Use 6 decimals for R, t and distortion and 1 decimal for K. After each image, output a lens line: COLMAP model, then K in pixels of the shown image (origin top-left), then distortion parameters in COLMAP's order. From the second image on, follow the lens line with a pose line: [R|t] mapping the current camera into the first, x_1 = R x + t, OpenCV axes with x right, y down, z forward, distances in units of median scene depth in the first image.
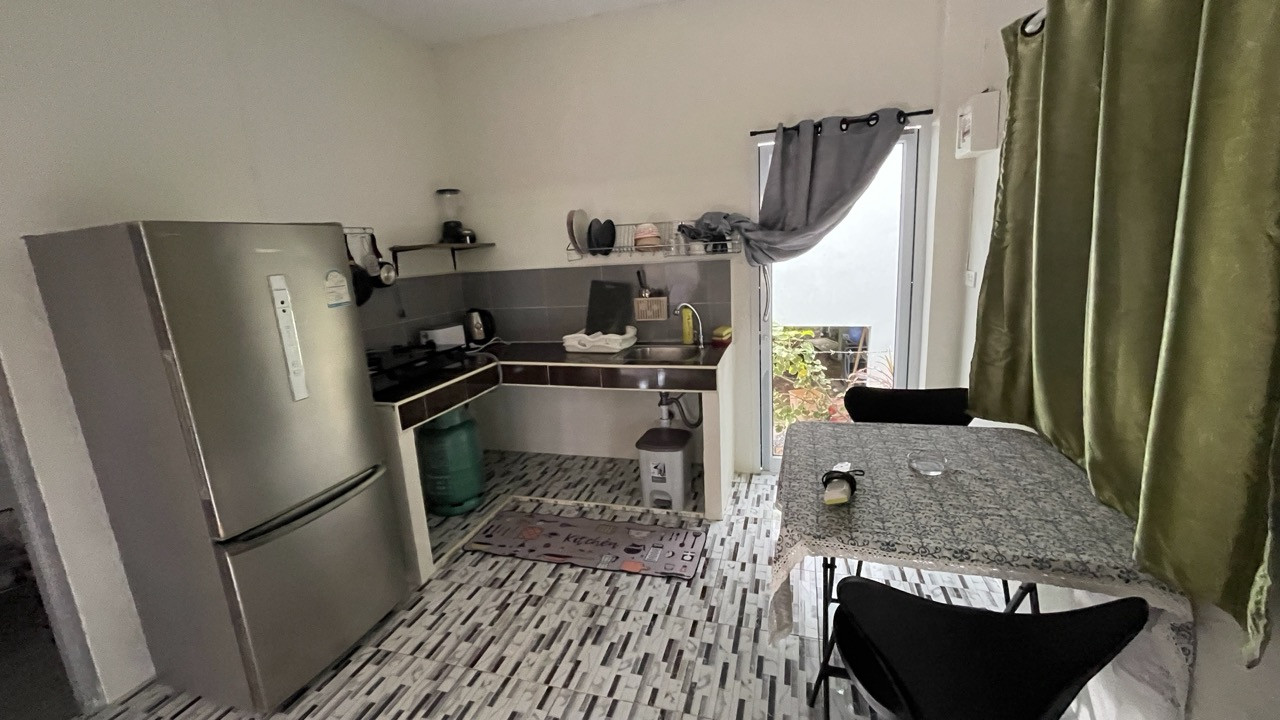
lens RADIAL K [[516.2, 0, 640.0], [0, 516.2, 360.0], [0, 0, 1]] dist [-0.000976, -0.000143]
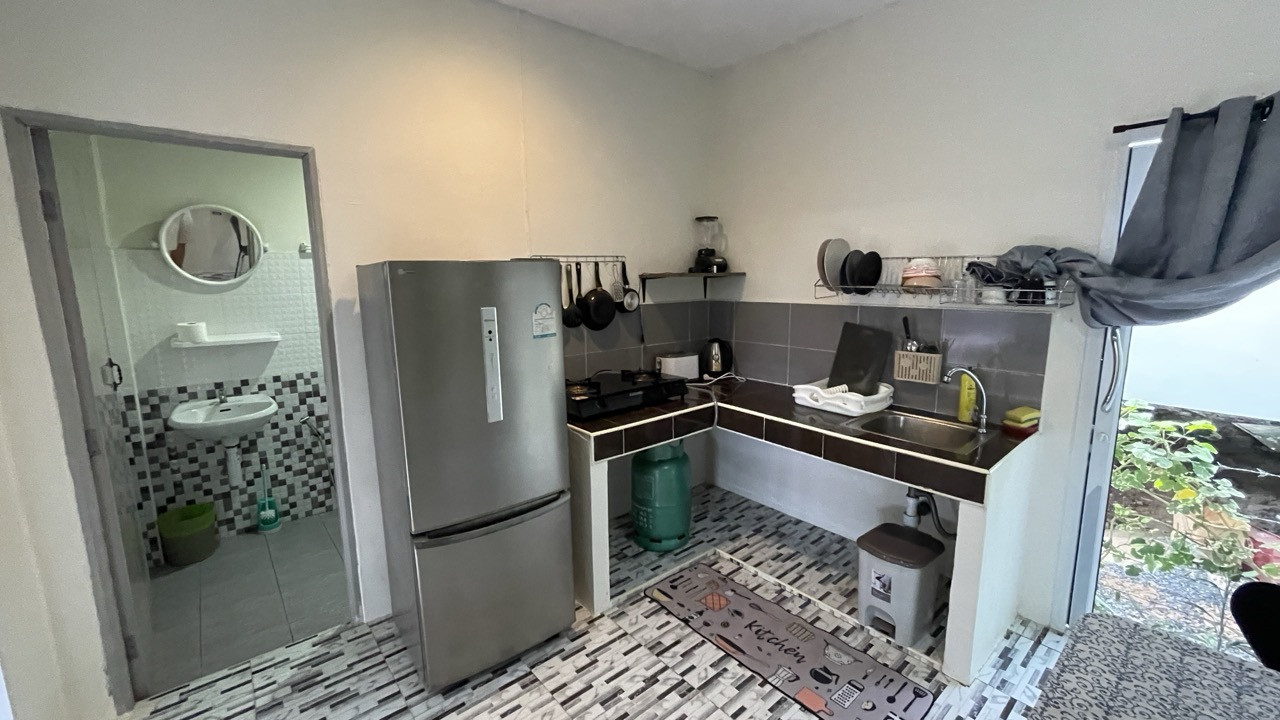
lens RADIAL K [[518.9, 0, 640.0], [0, 518.9, 360.0], [0, 0, 1]] dist [-0.002732, -0.000219]
pose [[0.837237, 0.132004, -0.530669, 0.095003], [-0.147443, 0.988980, 0.013387, -0.065708], [0.526589, 0.067035, 0.847473, 0.137087]]
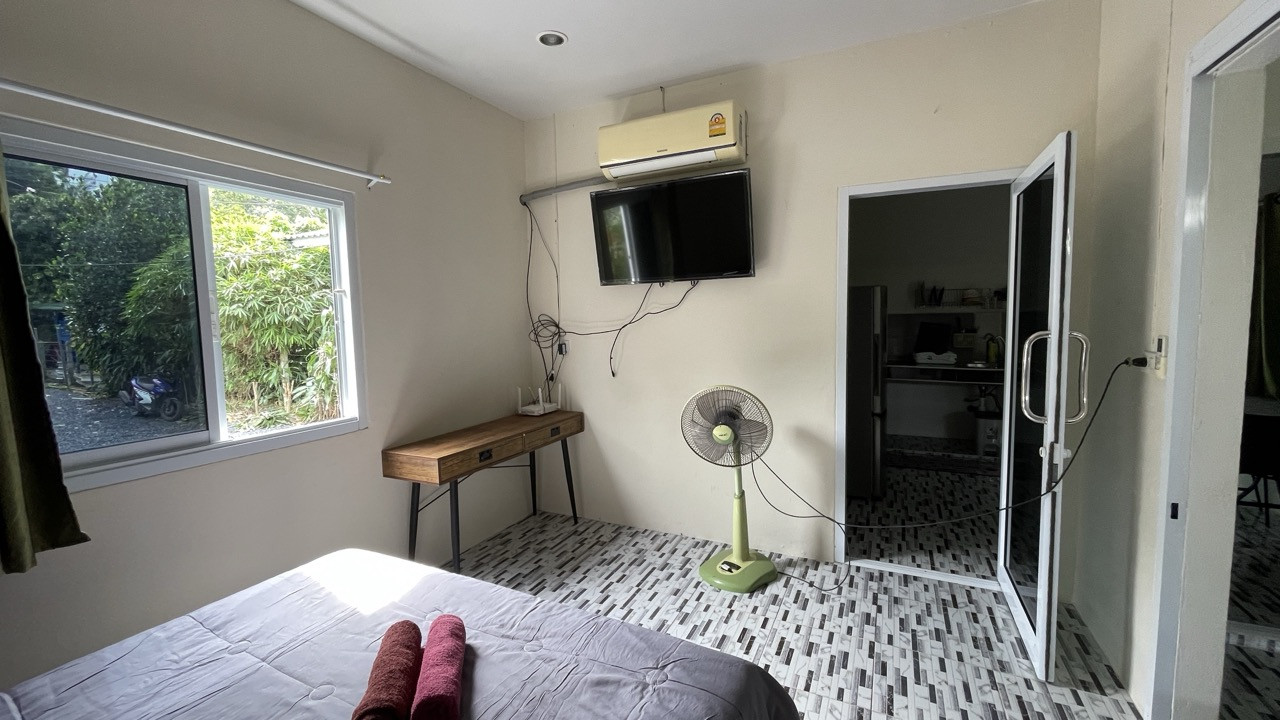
lens RADIAL K [[516.1, 0, 649.3], [0, 516.1, 353.8], [0, 0, 1]] dist [0.000237, -0.000207]
pose [[0.987614, 0.046661, -0.149807, -0.813134], [-0.064140, 0.991403, -0.114049, 0.218880], [0.143197, 0.122244, 0.982116, -0.842554]]
